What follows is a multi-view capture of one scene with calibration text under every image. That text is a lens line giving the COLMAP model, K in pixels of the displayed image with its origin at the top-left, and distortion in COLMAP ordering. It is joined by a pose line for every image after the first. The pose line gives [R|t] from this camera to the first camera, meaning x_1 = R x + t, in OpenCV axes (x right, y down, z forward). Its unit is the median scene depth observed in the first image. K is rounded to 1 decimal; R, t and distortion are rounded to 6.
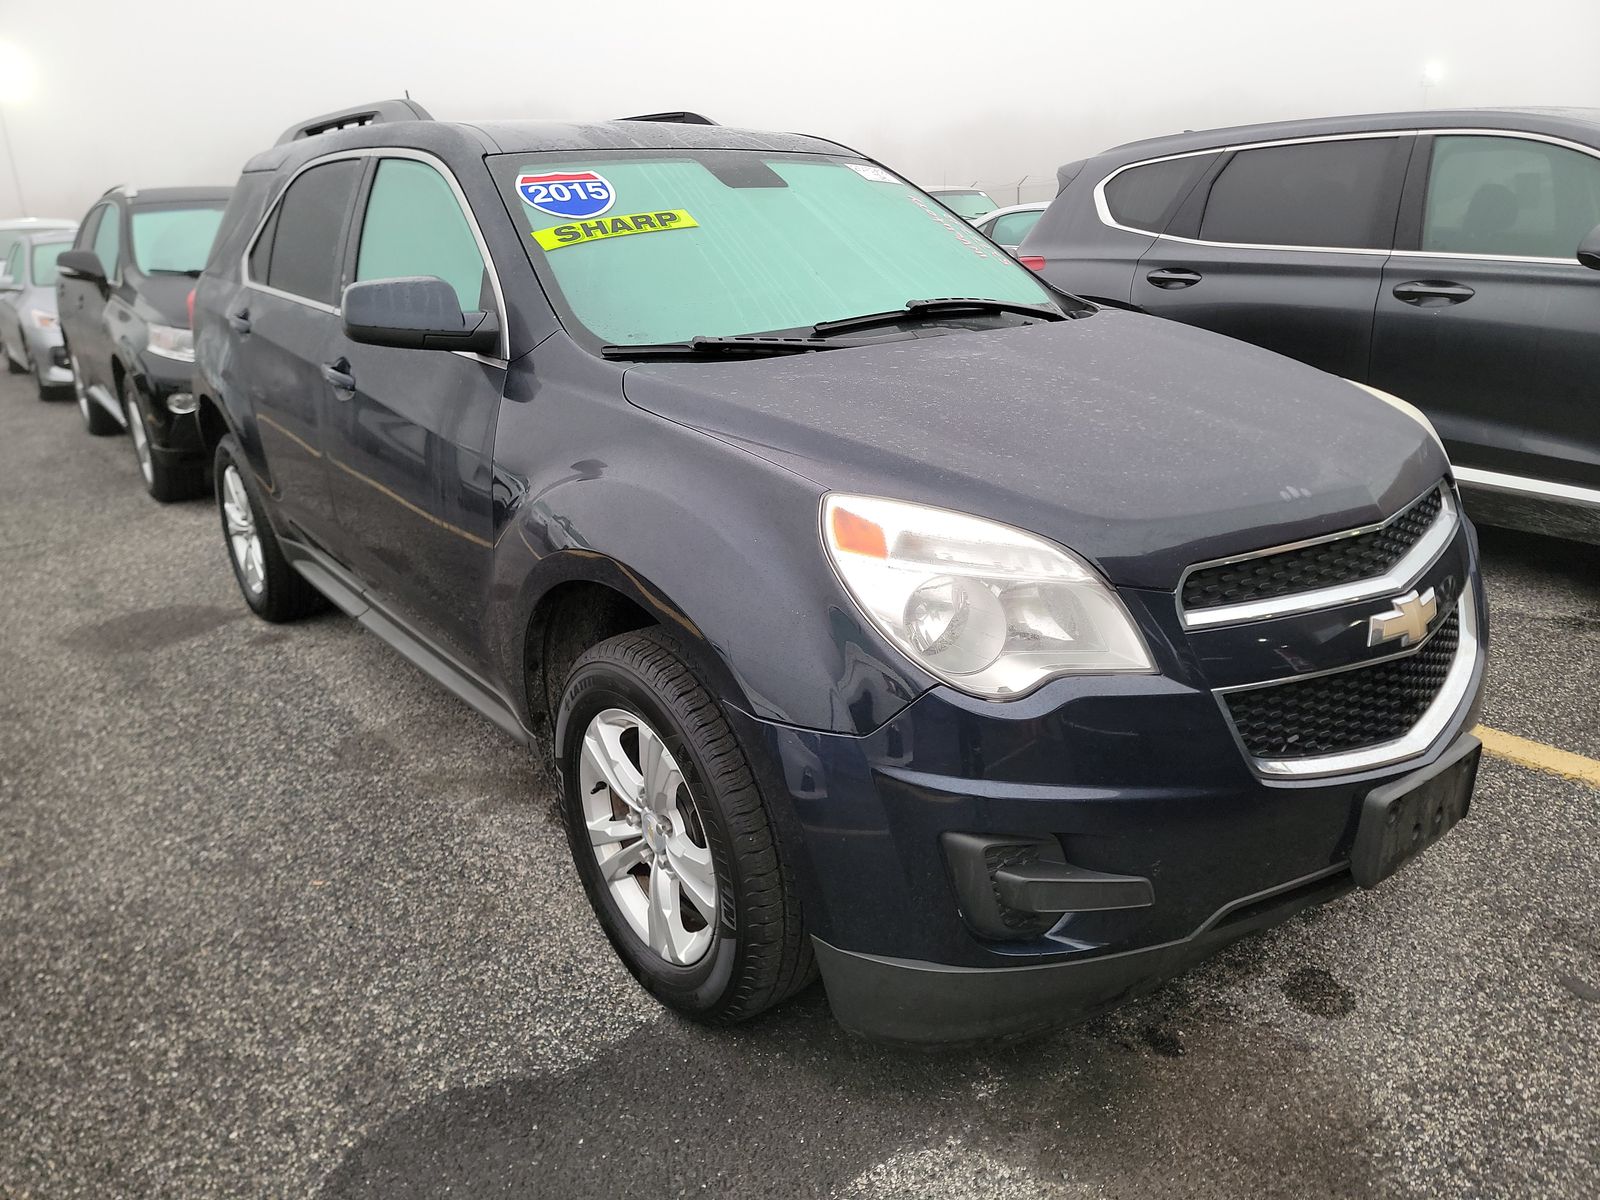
lens RADIAL K [[1110.2, 0, 807.5], [0, 1110.2, 605.2], [0, 0, 1]] dist [0.082908, -0.078003]
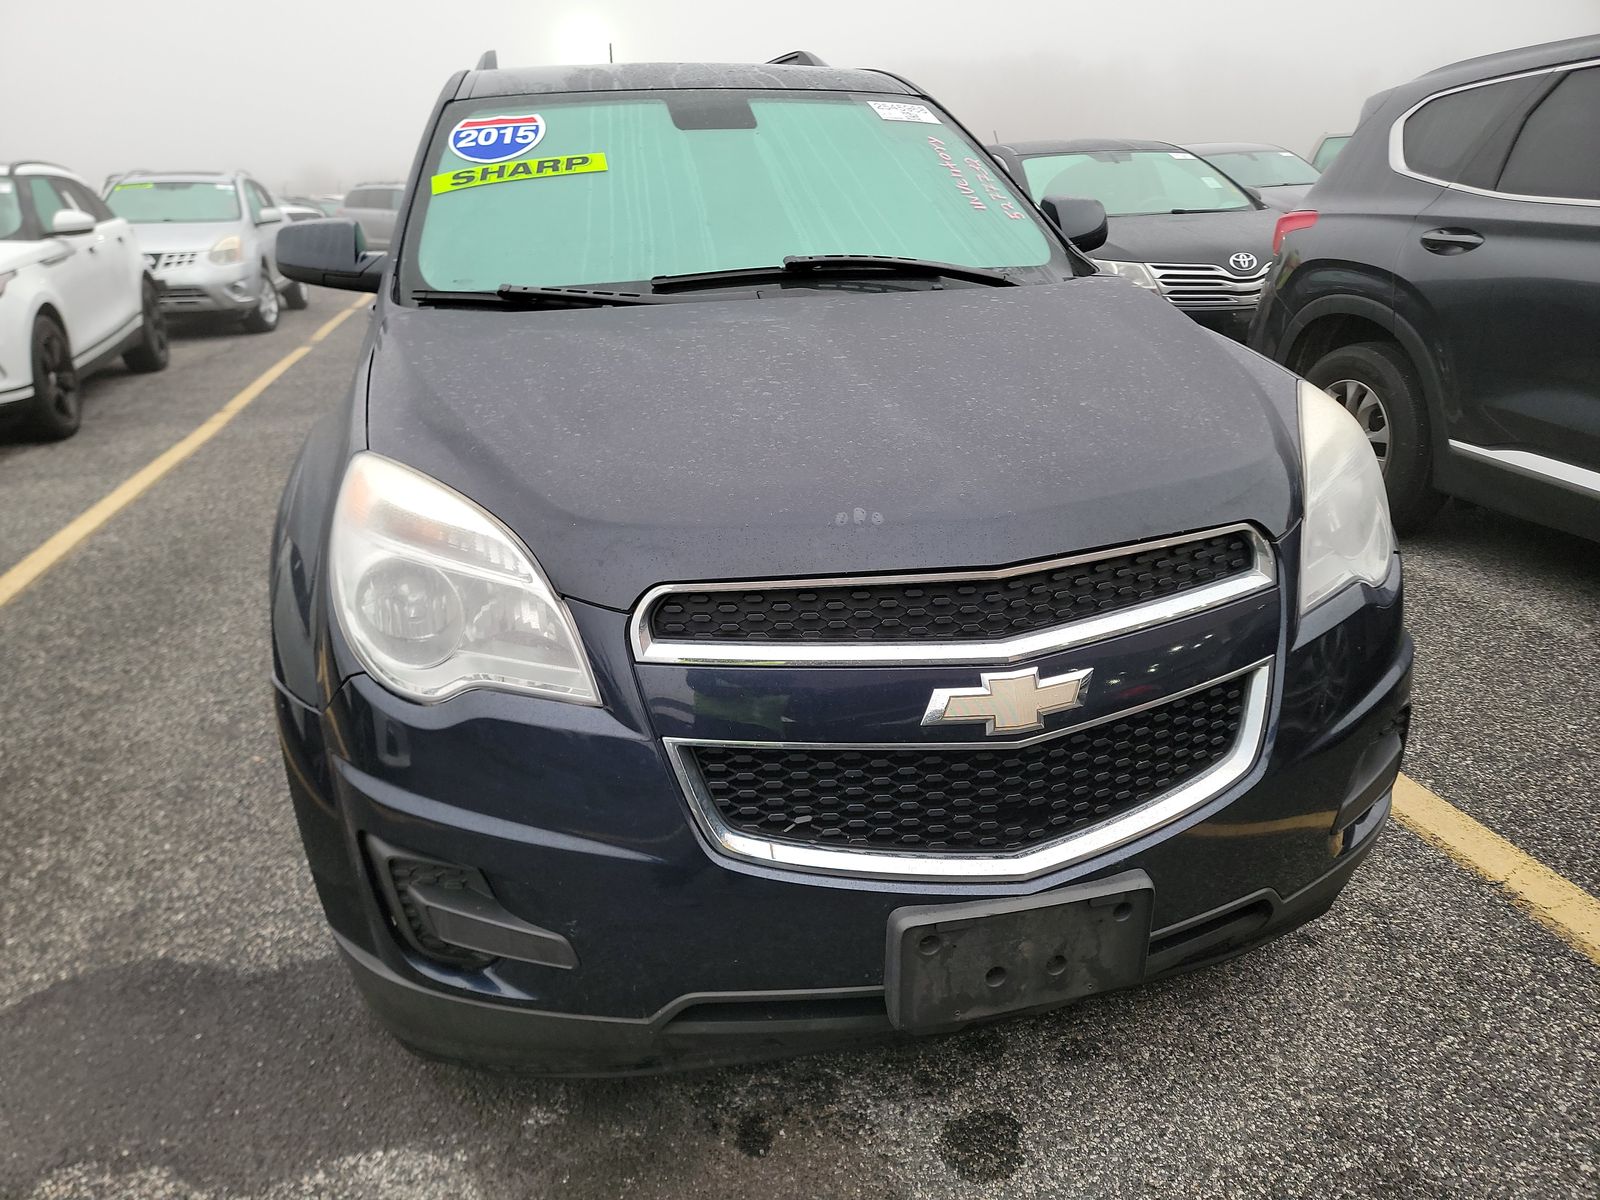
lens RADIAL K [[1106.0, 0, 798.8], [0, 1106.0, 622.3], [0, 0, 1]] dist [0.057982, -0.038929]
pose [[0.902588, 0.159519, -0.399861, 0.551500], [-0.138804, 0.987047, 0.080452, -0.064199], [0.407515, -0.017113, 0.913038, 0.212955]]
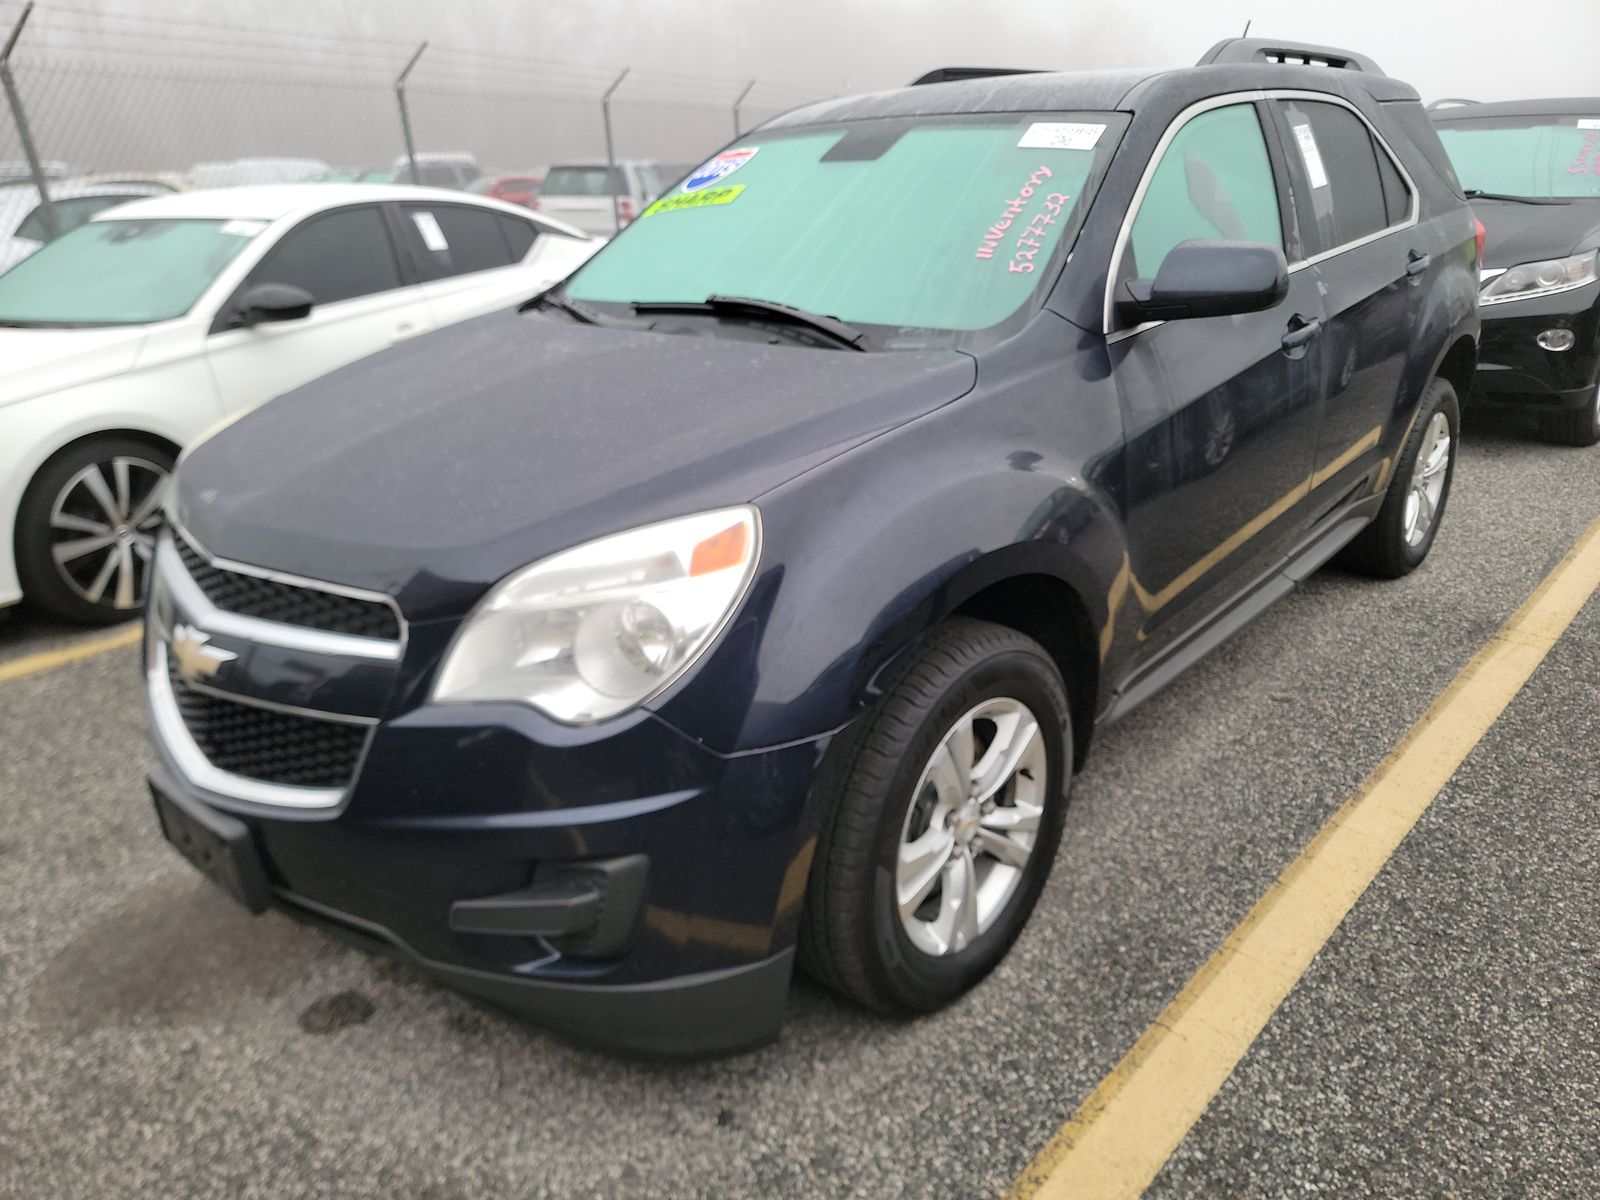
lens RADIAL K [[1105.8, 0, 788.6], [0, 1105.8, 637.4], [0, 0, 1]] dist [0.018234, 0.001531]
pose [[0.175936, 0.407728, -0.895993, 1.194182], [-0.307746, 0.887351, 0.343367, -0.397742], [0.935061, 0.215328, 0.281594, 0.954001]]
